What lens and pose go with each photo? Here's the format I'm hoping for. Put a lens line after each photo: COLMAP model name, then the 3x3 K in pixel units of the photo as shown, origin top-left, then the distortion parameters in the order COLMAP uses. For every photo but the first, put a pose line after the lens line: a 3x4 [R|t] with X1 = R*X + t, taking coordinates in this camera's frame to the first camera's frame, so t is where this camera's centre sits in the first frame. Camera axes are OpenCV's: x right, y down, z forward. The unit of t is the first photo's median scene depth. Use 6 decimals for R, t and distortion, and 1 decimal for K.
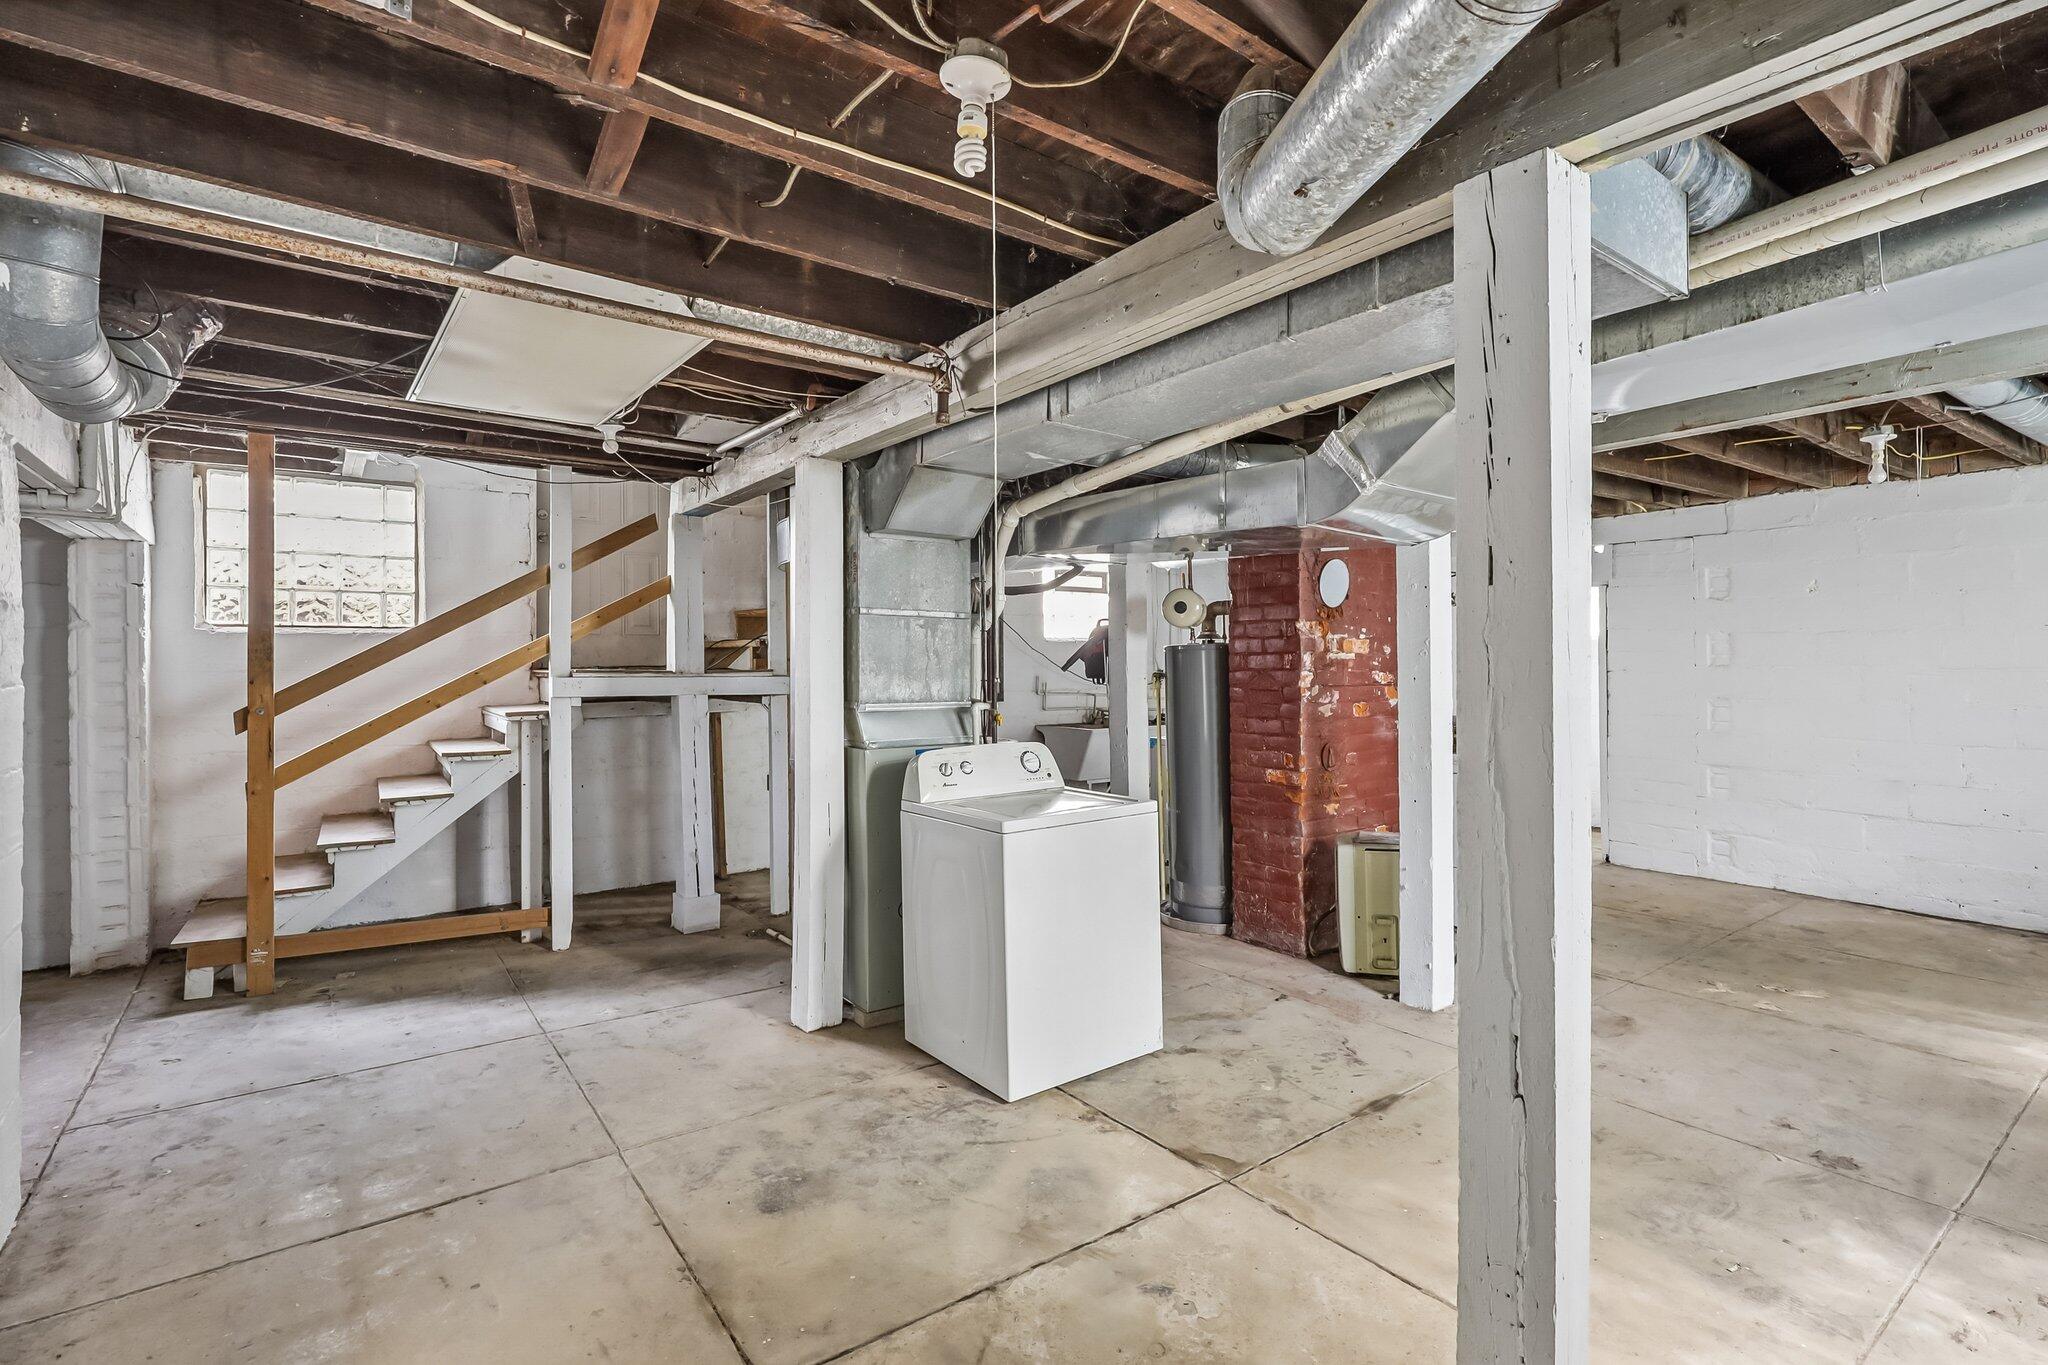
lens RADIAL K [[950.7, 0, 1020.6], [0, 950.7, 670.6], [0, 0, 1]] dist [0.000990, 0.000686]
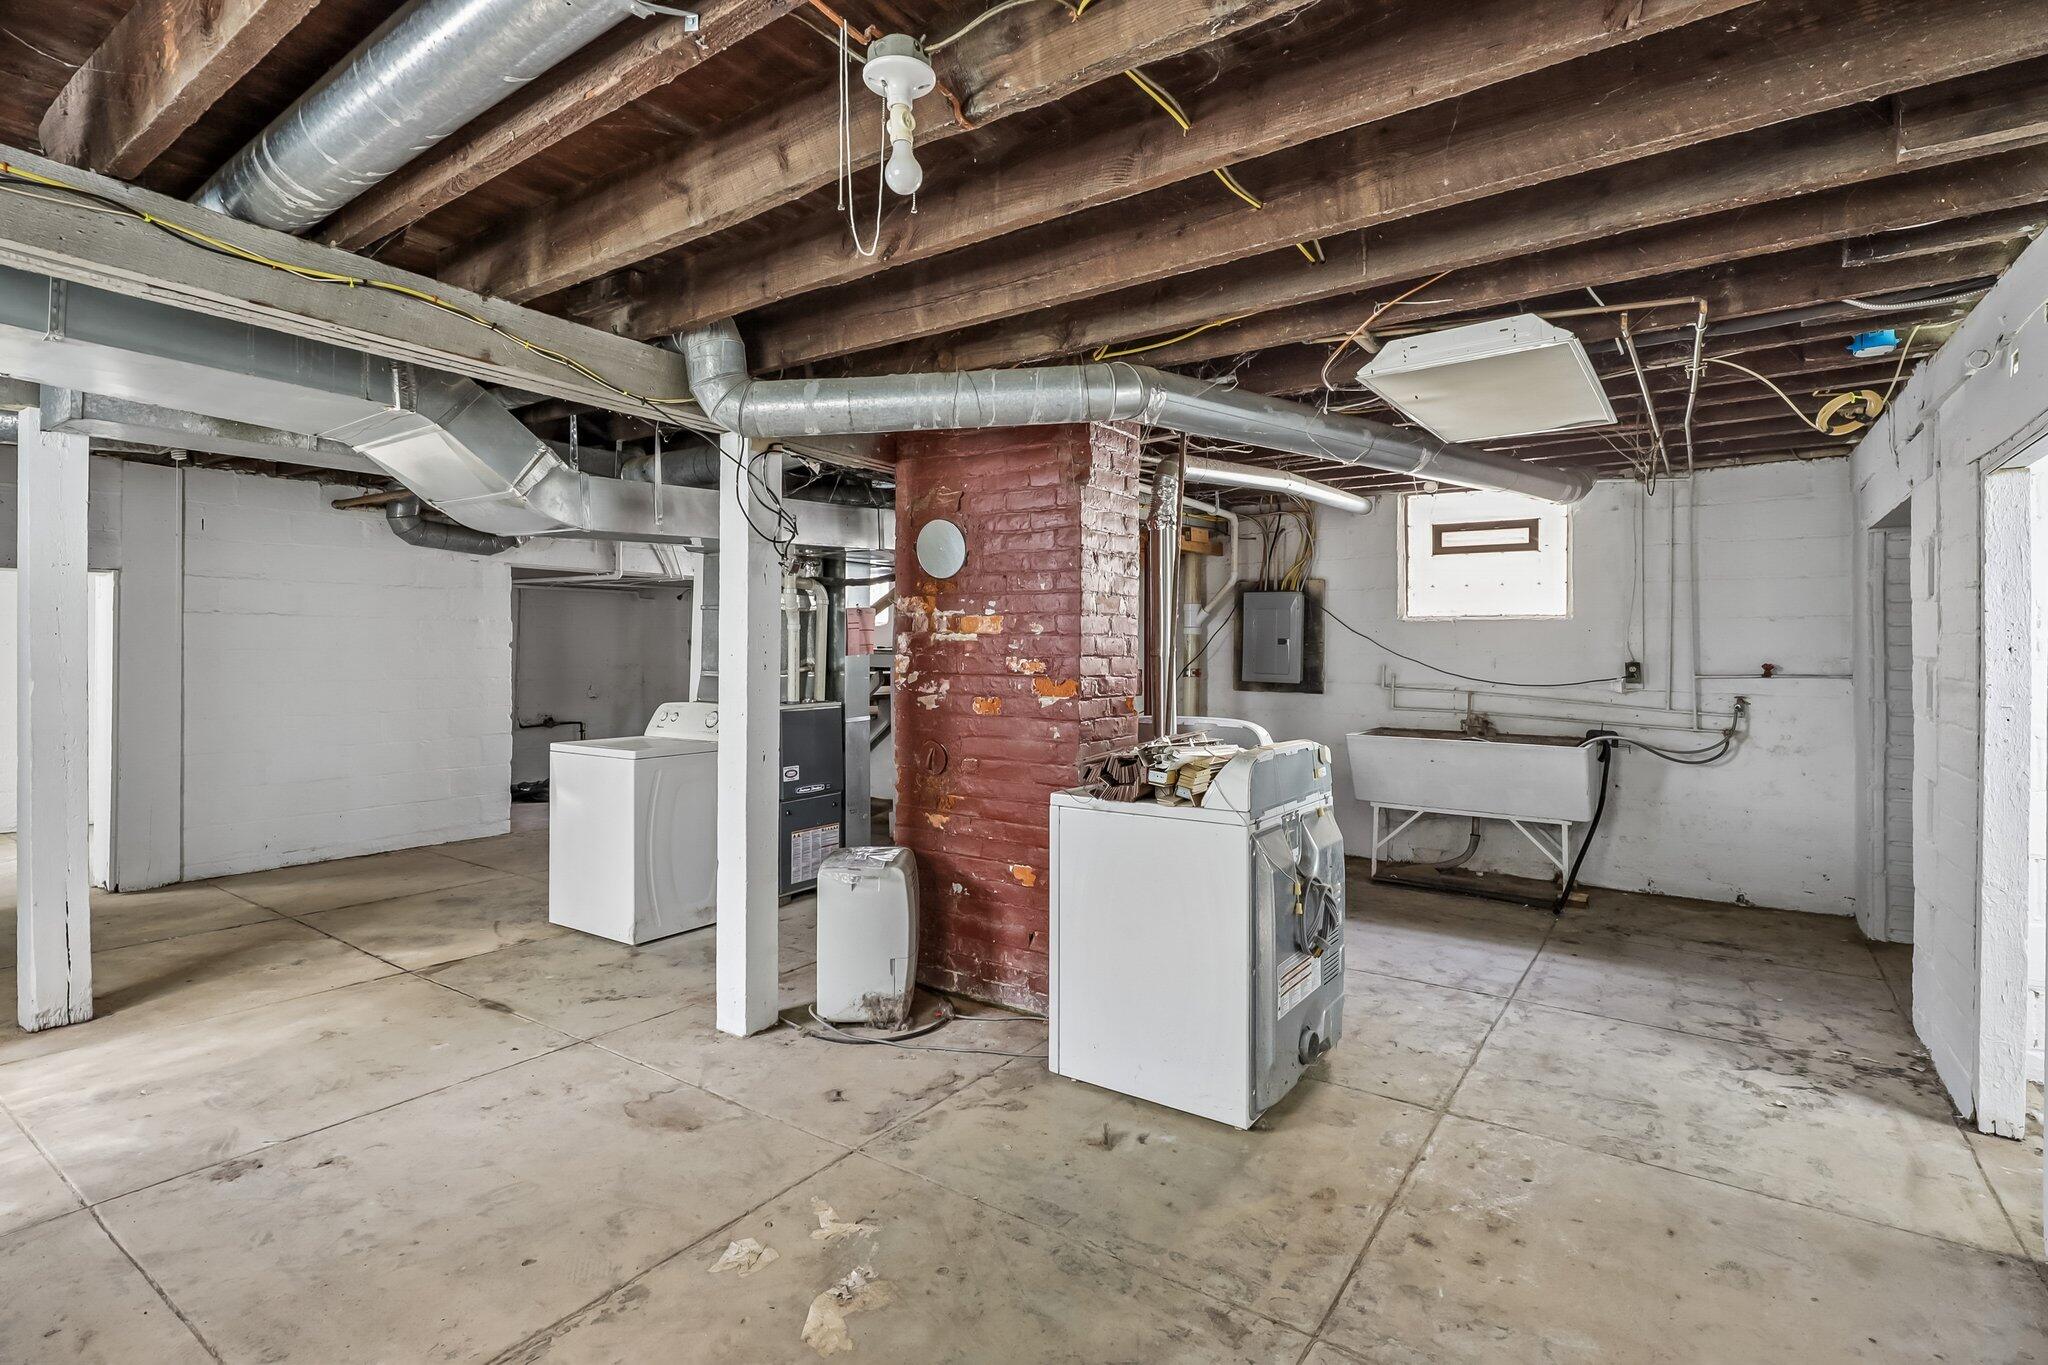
lens RADIAL K [[940.2, 0, 1070.6], [0, 940.2, 674.7], [0, 0, 1]] dist [-0.000383, -0.000496]
pose [[0.352086, 0.026114, -0.935603, 1.573550], [-0.012458, 0.999653, 0.023214, -0.004354], [0.935885, 0.003482, 0.352289, 1.134902]]
